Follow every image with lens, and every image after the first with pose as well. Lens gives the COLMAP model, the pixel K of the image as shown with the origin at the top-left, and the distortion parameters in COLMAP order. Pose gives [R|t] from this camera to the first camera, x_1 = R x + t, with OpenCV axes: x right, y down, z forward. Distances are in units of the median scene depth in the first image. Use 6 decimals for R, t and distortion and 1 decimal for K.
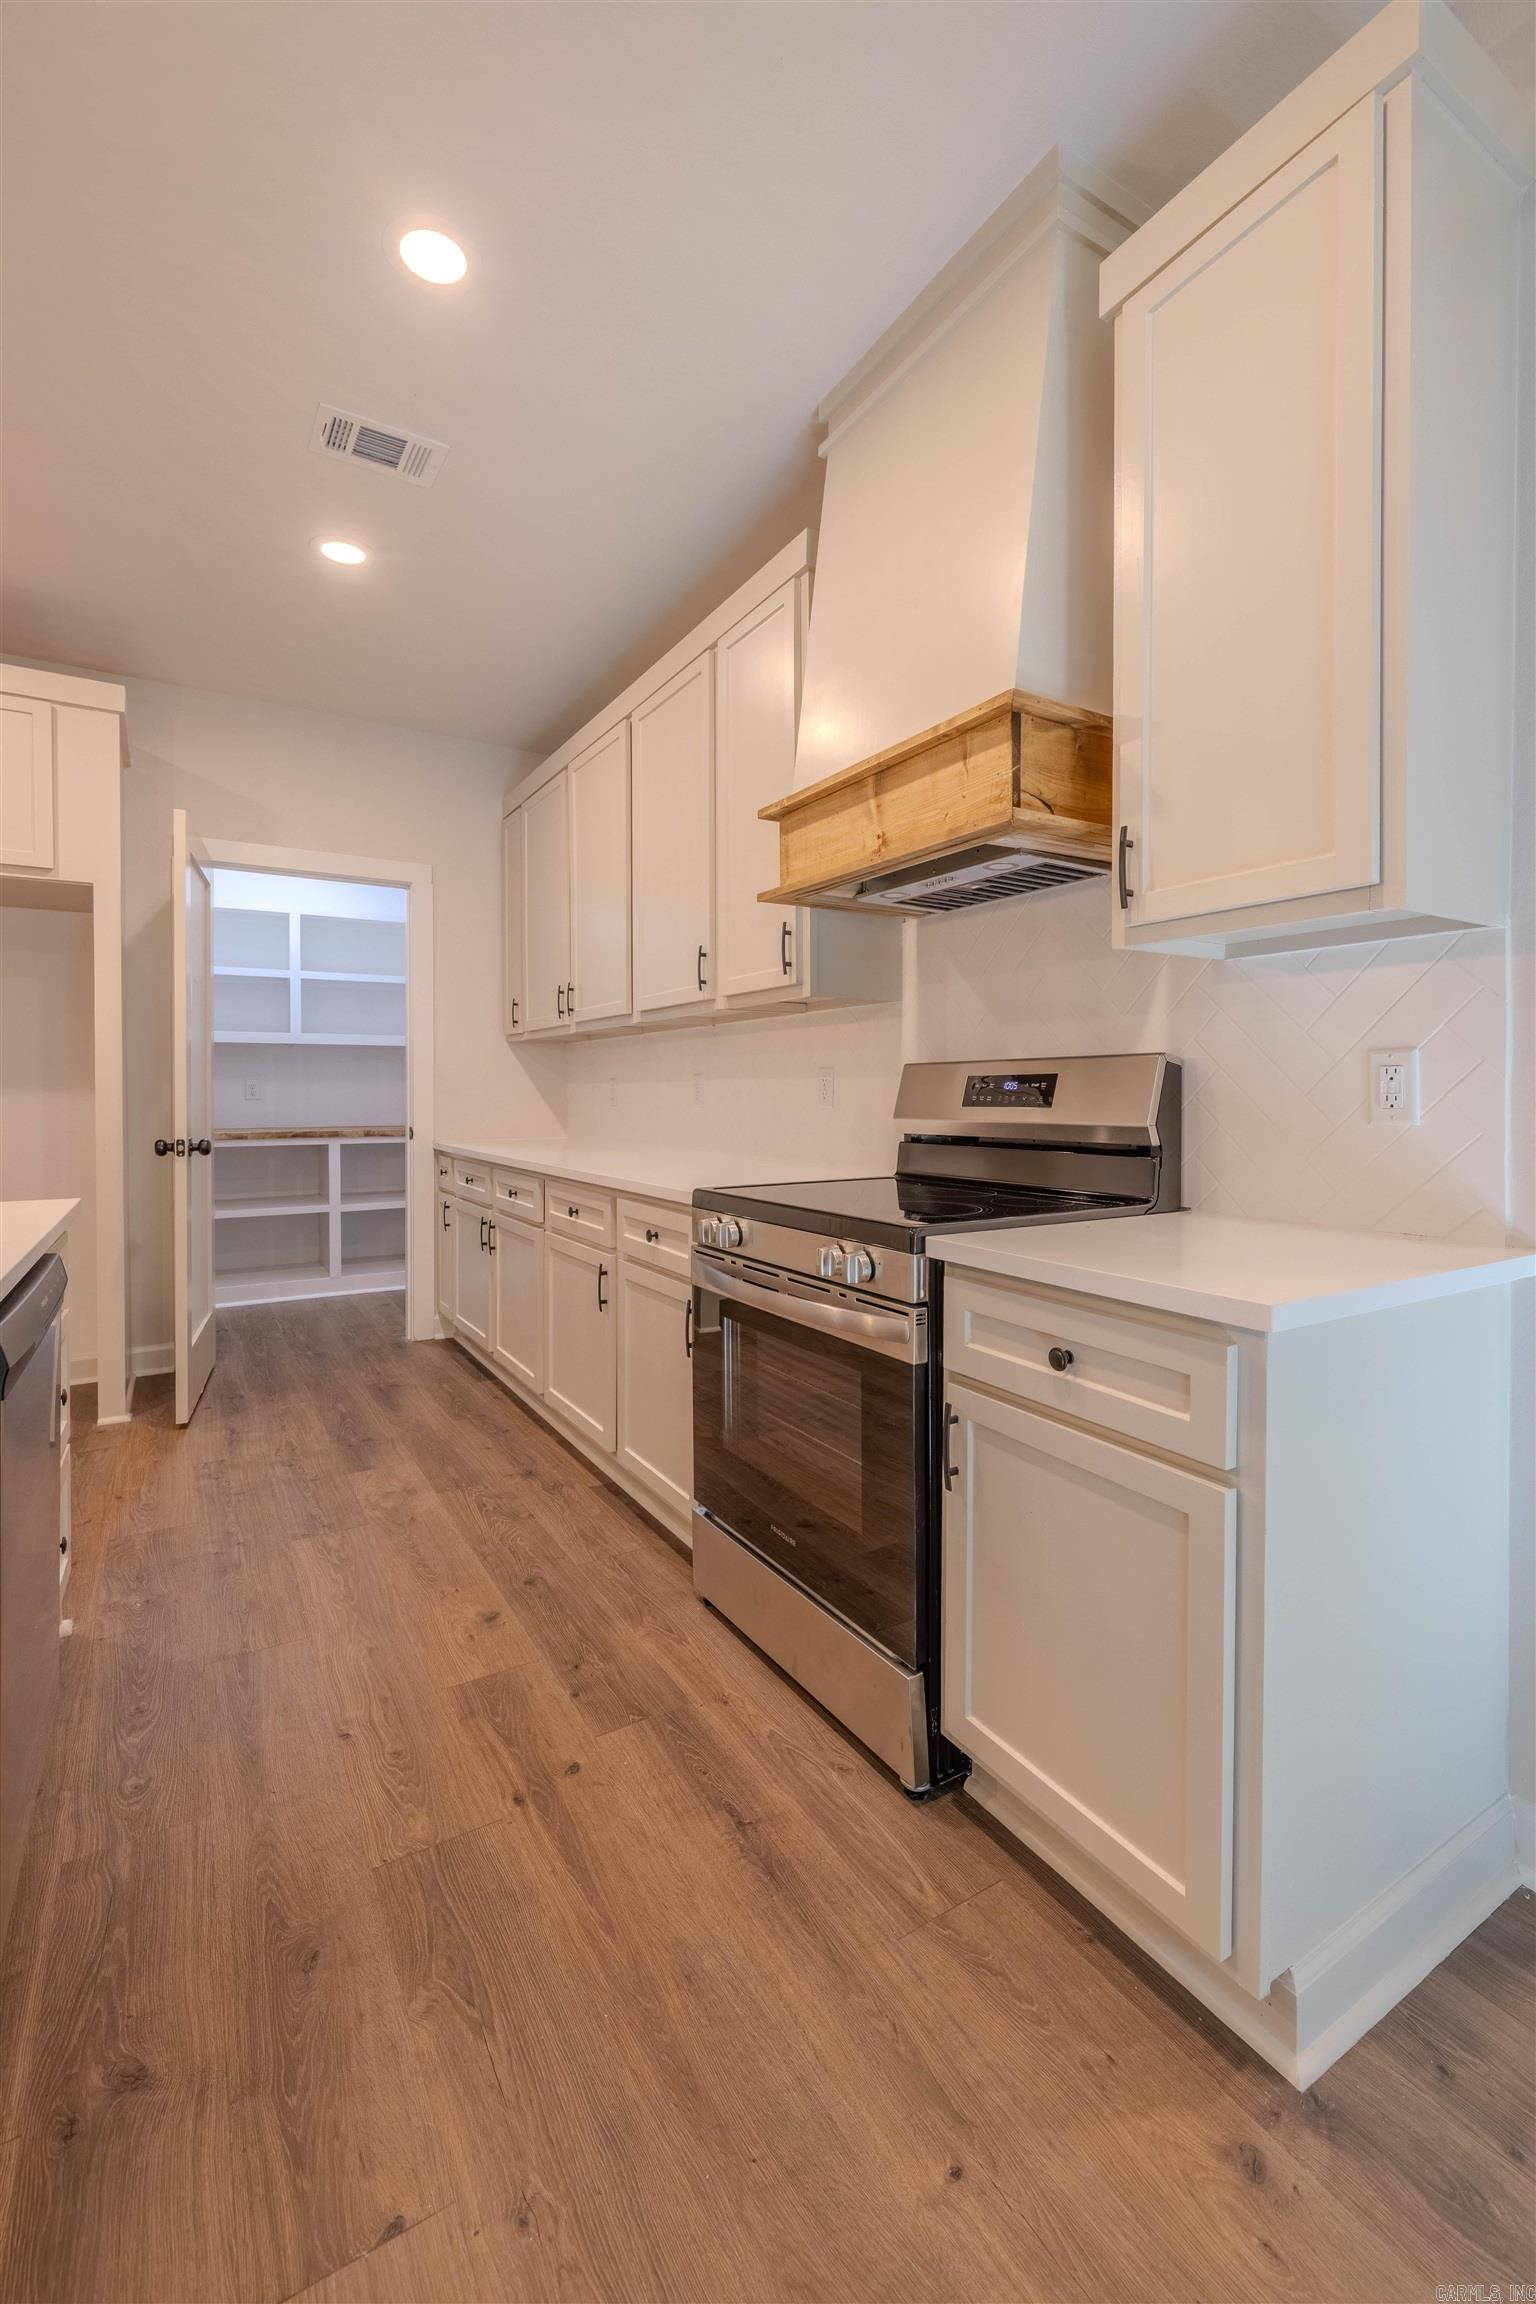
lens RADIAL K [[968.0, 0, 766.0], [0, 968.0, 1101.9], [0, 0, 1]] dist [0.008989, -0.000100]
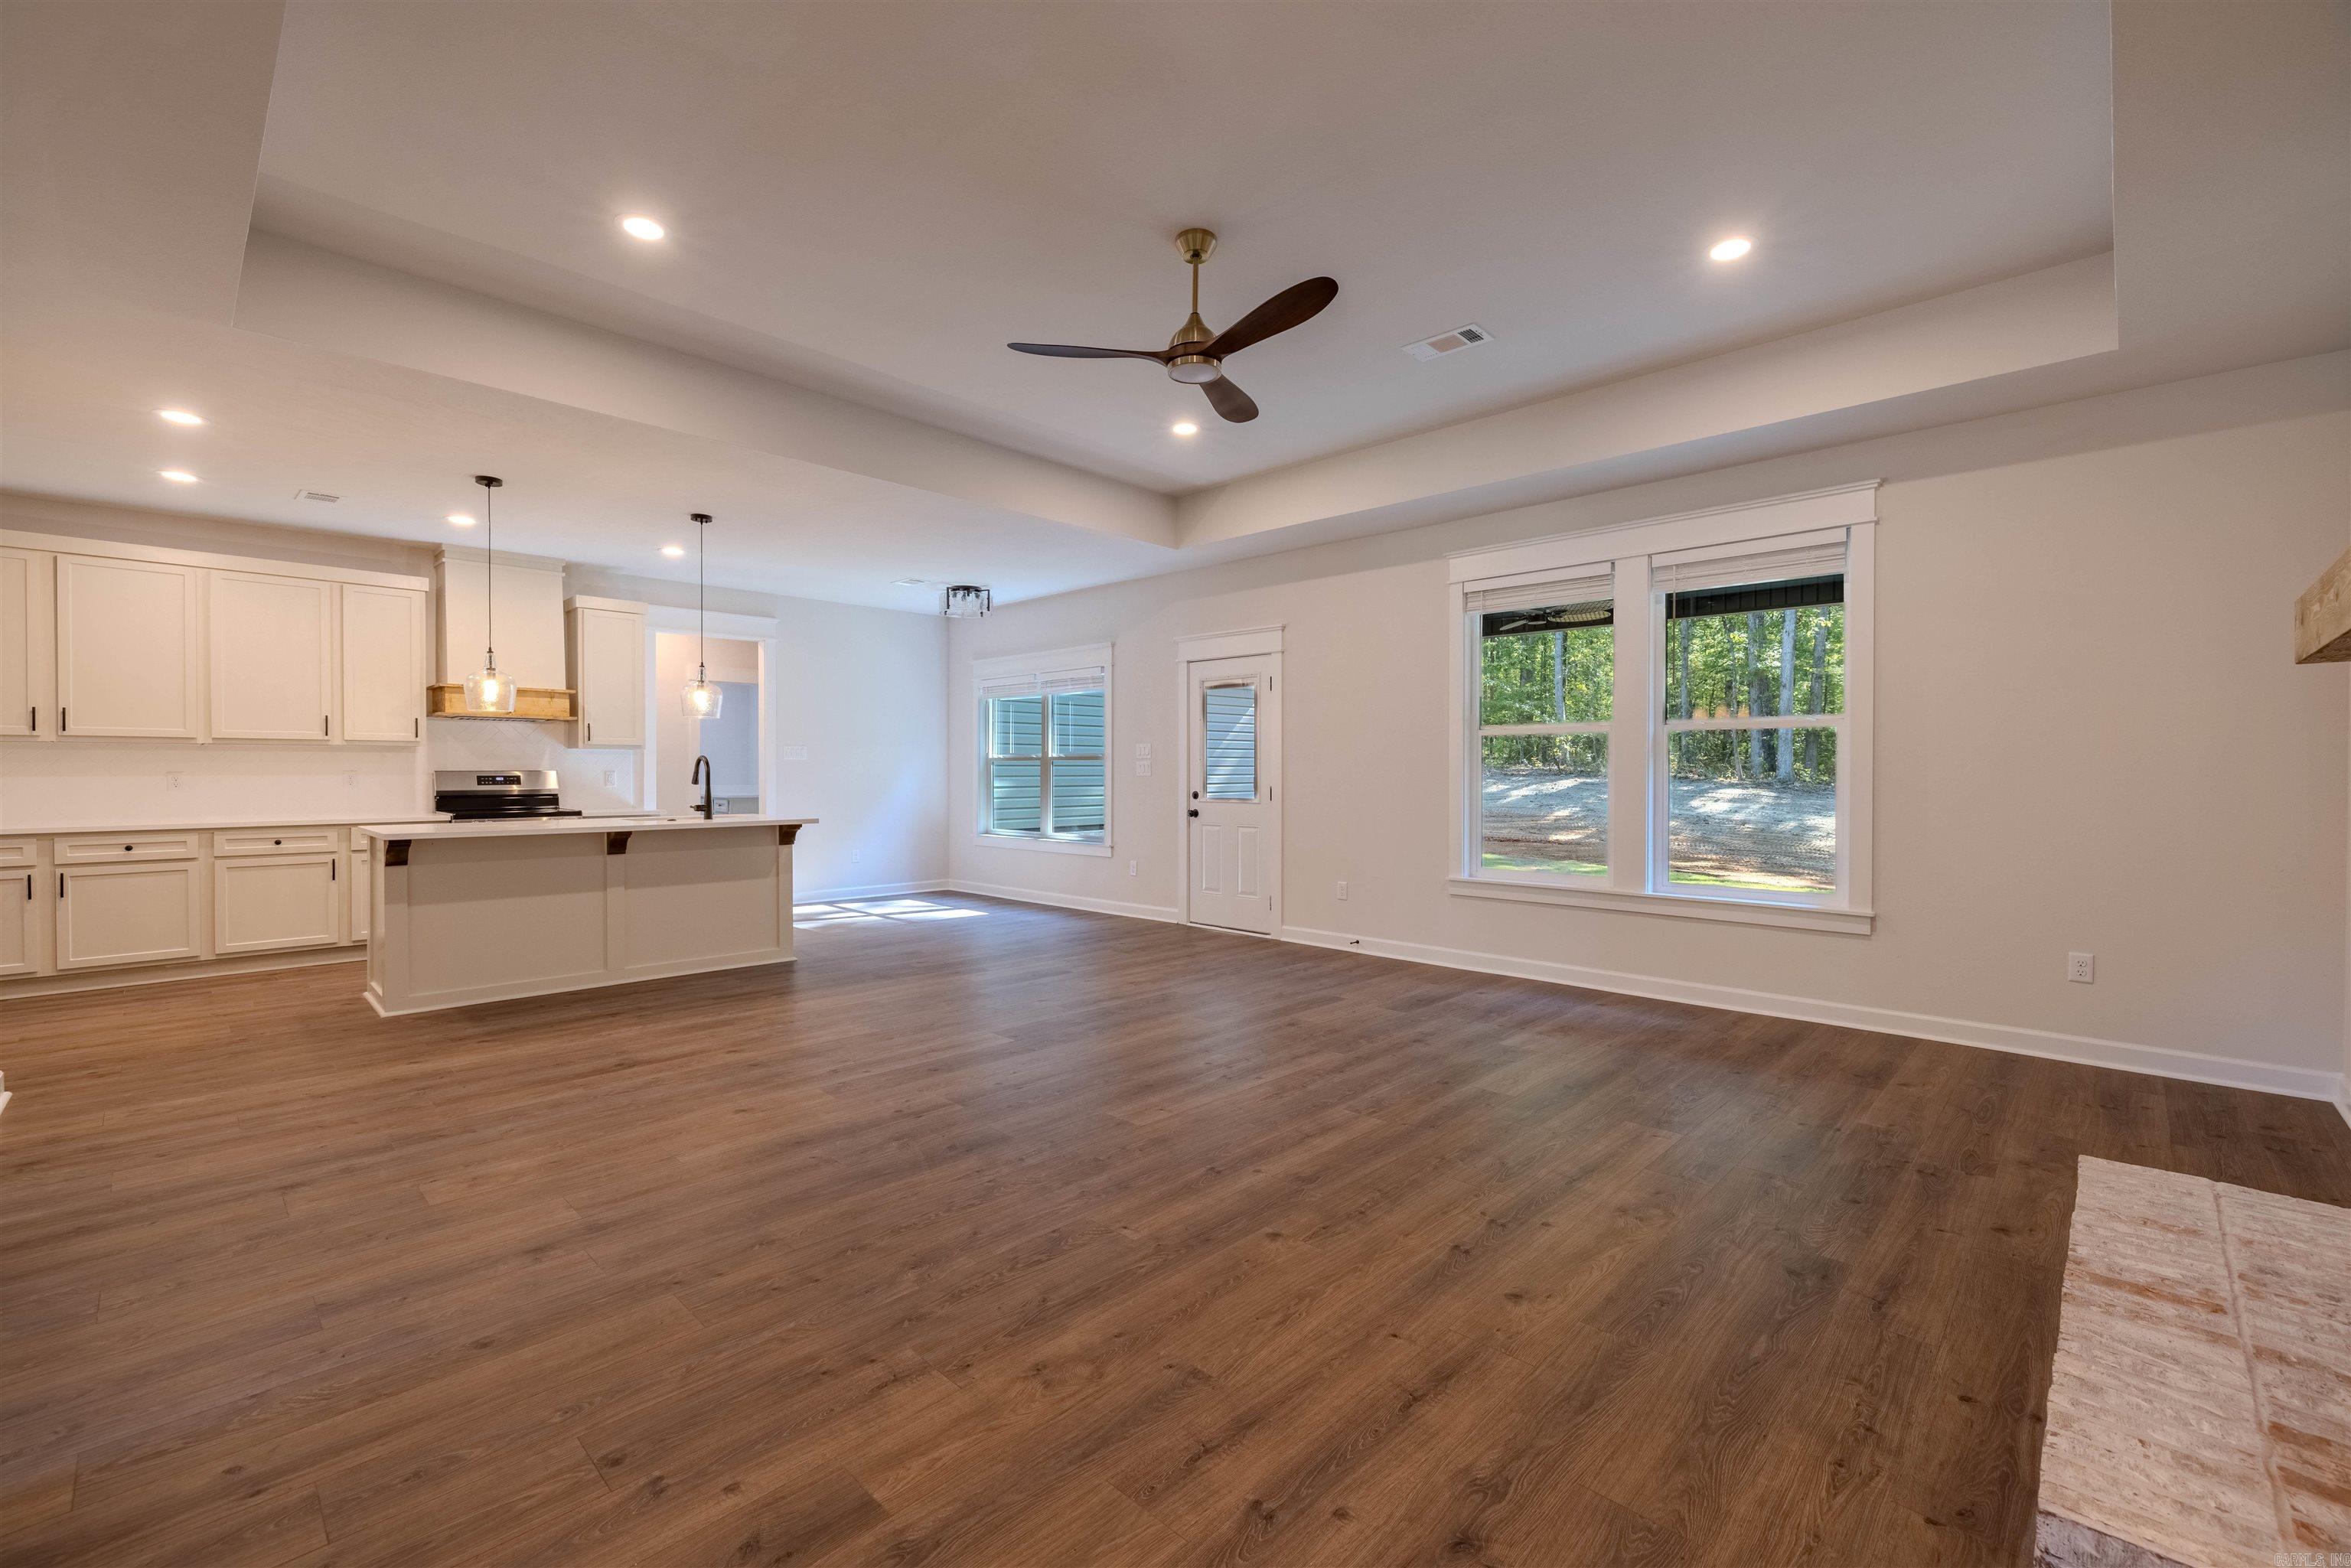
lens RADIAL K [[981.8, 0, 1178.9], [0, 981.8, 773.1], [0, 0, 1]] dist [0.000269, -0.001358]
pose [[-0.258948, -0.003070, 0.965886, -3.074948], [0.008504, 0.999949, 0.005458, -0.029327], [-0.965854, 0.009627, -0.258908, -0.325478]]
